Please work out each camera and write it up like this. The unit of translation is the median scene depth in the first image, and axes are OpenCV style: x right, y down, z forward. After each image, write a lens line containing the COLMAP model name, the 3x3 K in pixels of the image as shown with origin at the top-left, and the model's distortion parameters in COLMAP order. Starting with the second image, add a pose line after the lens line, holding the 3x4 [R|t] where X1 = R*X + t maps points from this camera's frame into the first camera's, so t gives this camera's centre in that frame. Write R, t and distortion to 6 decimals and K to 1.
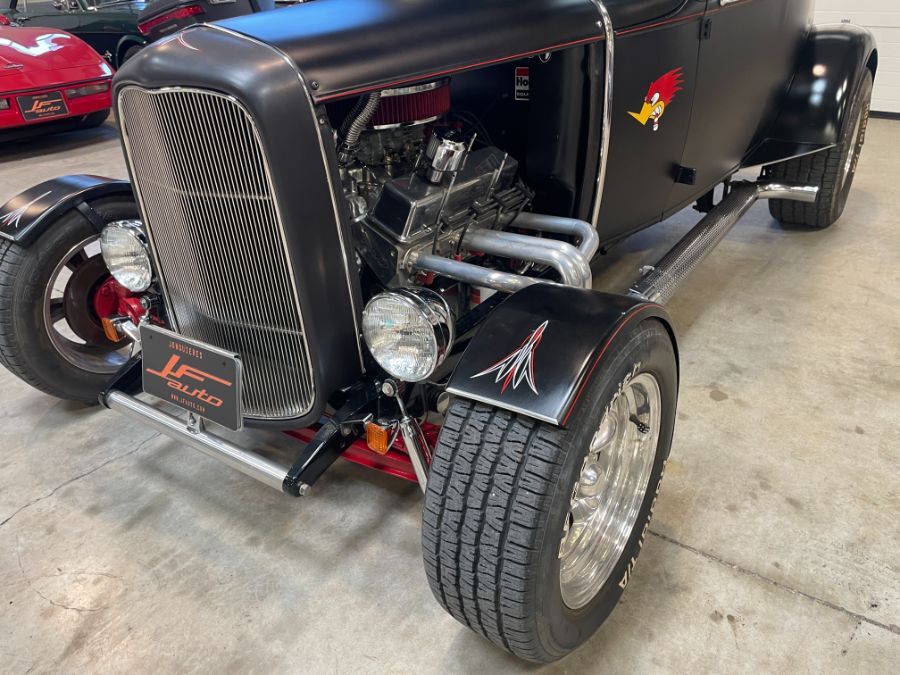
lens RADIAL K [[681.9, 0, 443.2], [0, 681.9, 332.8], [0, 0, 1]] dist [0.095574, -0.130577]
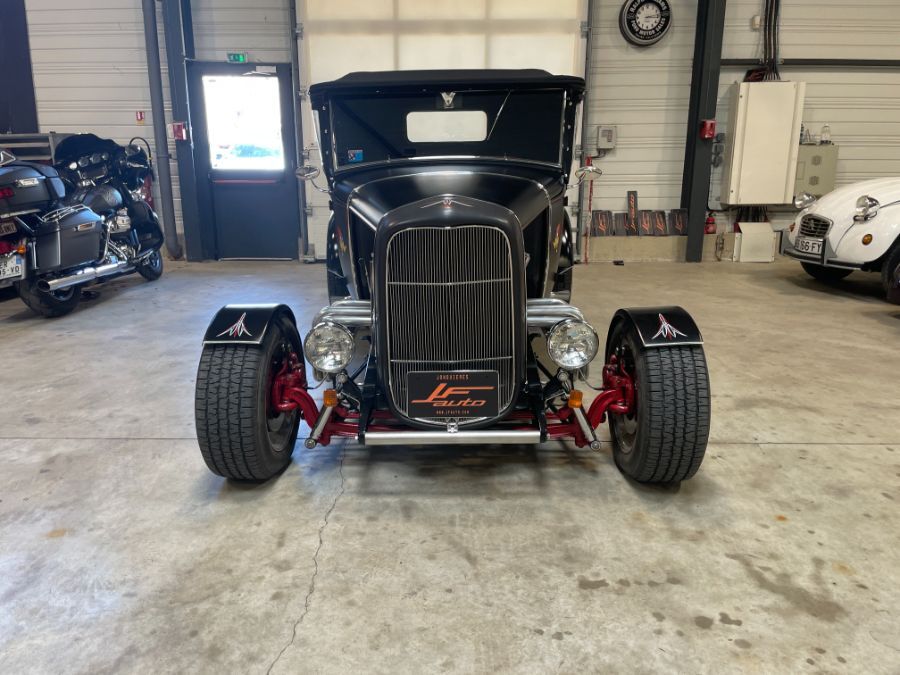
lens RADIAL K [[681.9, 0, 441.8], [0, 681.9, 331.9], [0, 0, 1]] dist [0.095574, -0.130577]
pose [[0.824744, -0.105004, 0.555672, -0.950619], [0.237354, 0.956145, -0.171608, 0.143070], [-0.513284, 0.273424, 0.813498, -0.253055]]
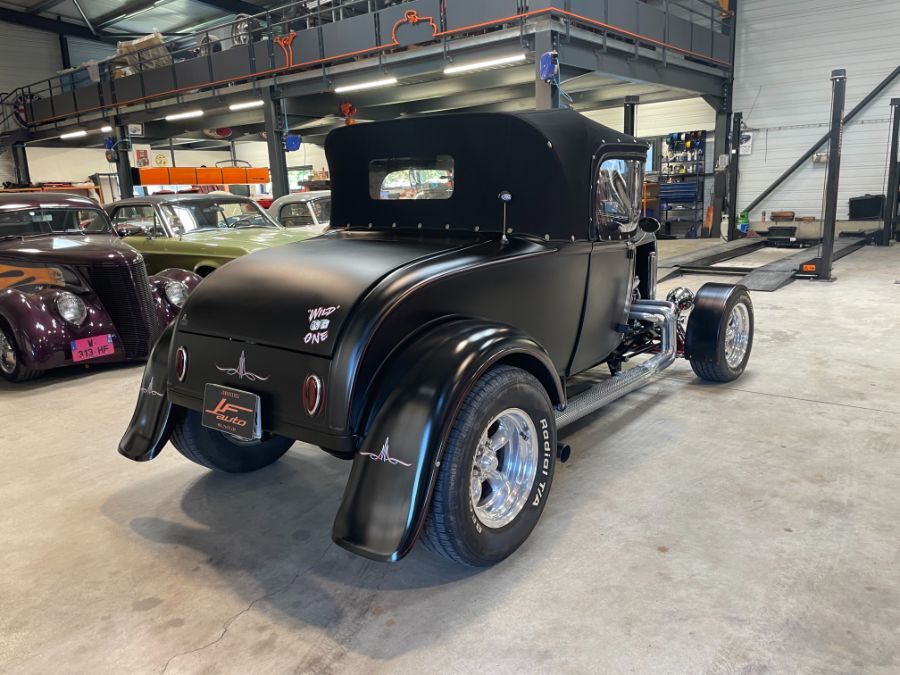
lens RADIAL K [[681.9, 0, 456.8], [0, 681.9, 335.1], [0, 0, 1]] dist [0.095574, -0.130577]
pose [[-0.995608, 0.061125, 0.070911, 0.209957], [0.092279, 0.768465, 0.633204, -1.622230], [-0.015788, 0.636966, -0.770730, 2.880689]]
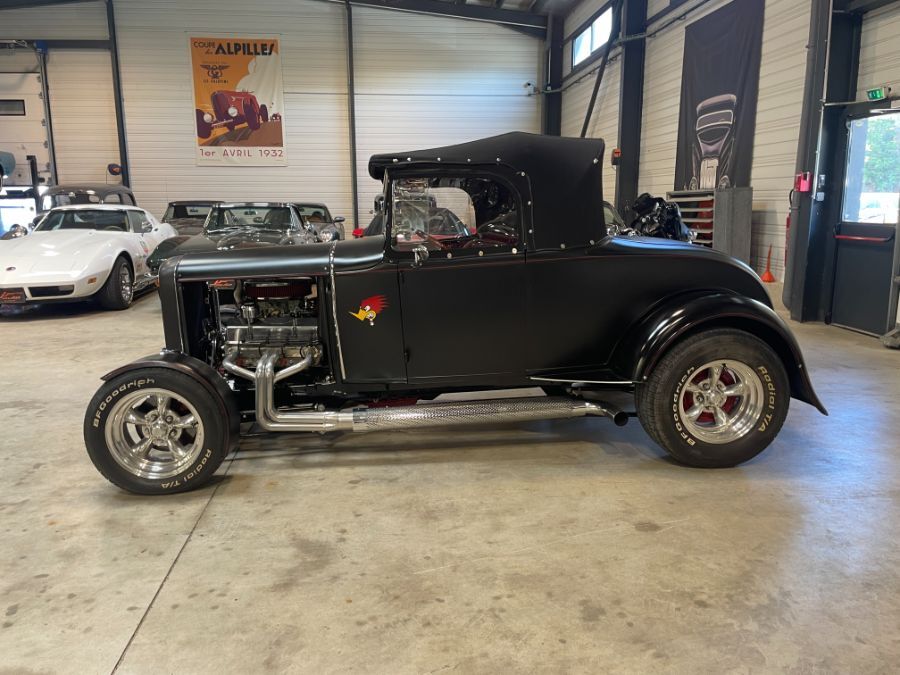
lens RADIAL K [[681.9, 0, 446.0], [0, 681.9, 330.1], [0, 0, 1]] dist [0.095574, -0.130577]
pose [[0.653509, 0.168325, -0.737965, 1.744082], [-0.361026, 0.926229, -0.108441, -0.151188], [0.665272, 0.337292, 0.666069, -0.076888]]
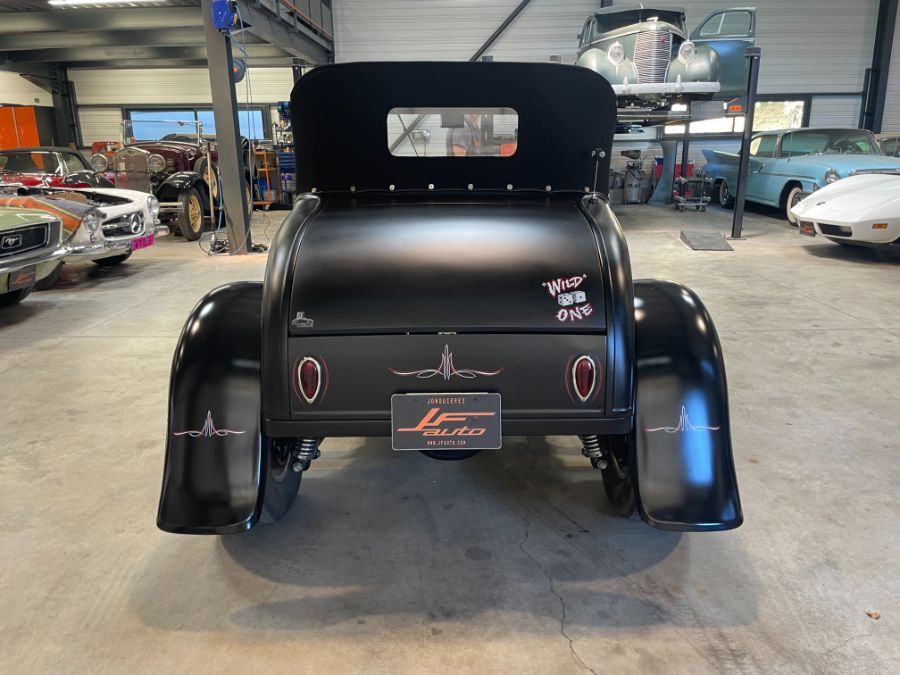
lens RADIAL K [[681.9, 0, 455.3], [0, 681.9, 335.9], [0, 0, 1]] dist [0.095574, -0.130577]
pose [[-0.822447, 0.194498, -0.534558, 1.240729], [-0.224633, 0.752305, 0.619336, -1.460095], [0.522610, 0.629450, -0.575040, 2.490818]]
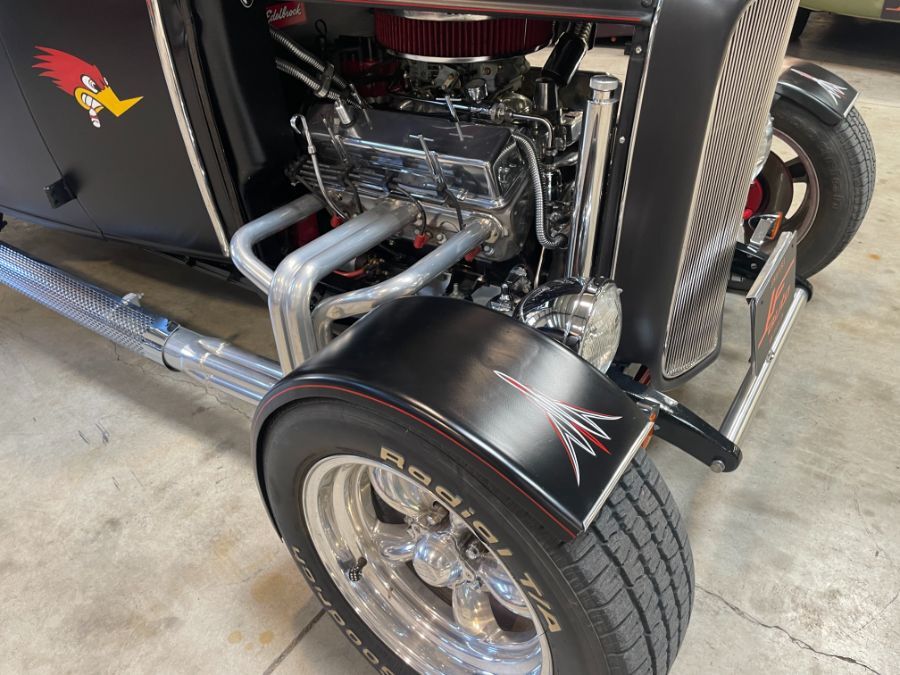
lens RADIAL K [[681.9, 0, 449.0], [0, 681.9, 352.0], [0, 0, 1]] dist [0.095574, -0.130577]
pose [[-0.023924, -0.564117, 0.825348, -0.860654], [0.486706, 0.714566, 0.502507, -0.417595], [-0.873238, 0.413723, 0.257464, 0.877983]]
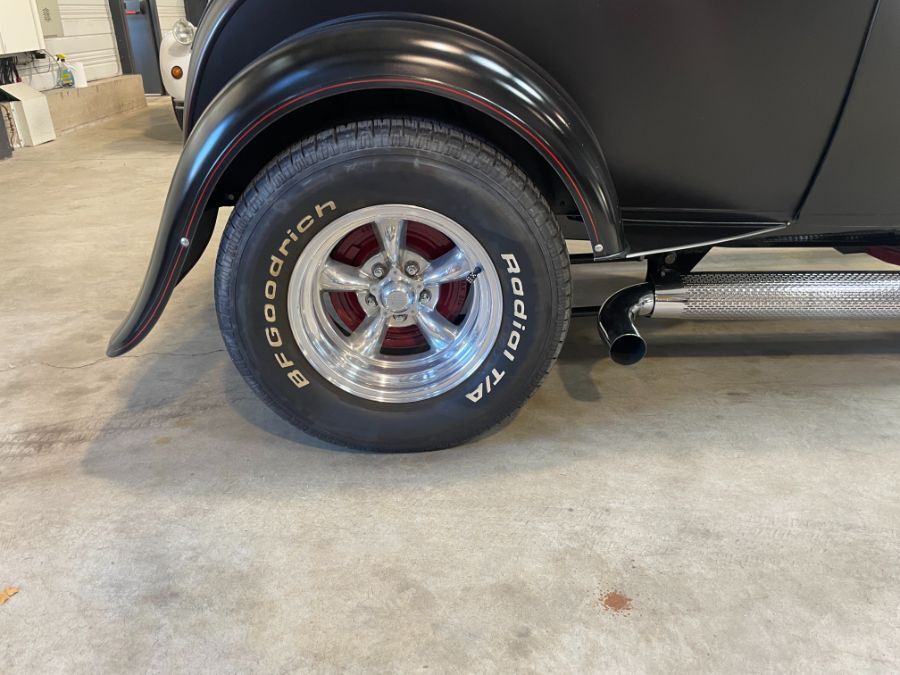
lens RADIAL K [[681.9, 0, 448.5], [0, 681.9, 331.6], [0, 0, 1]] dist [0.095574, -0.130577]
pose [[-0.606586, -0.291655, 0.739588, -0.334340], [0.393110, 0.698562, 0.597893, -1.014440], [-0.691026, 0.653413, -0.309085, 2.259827]]
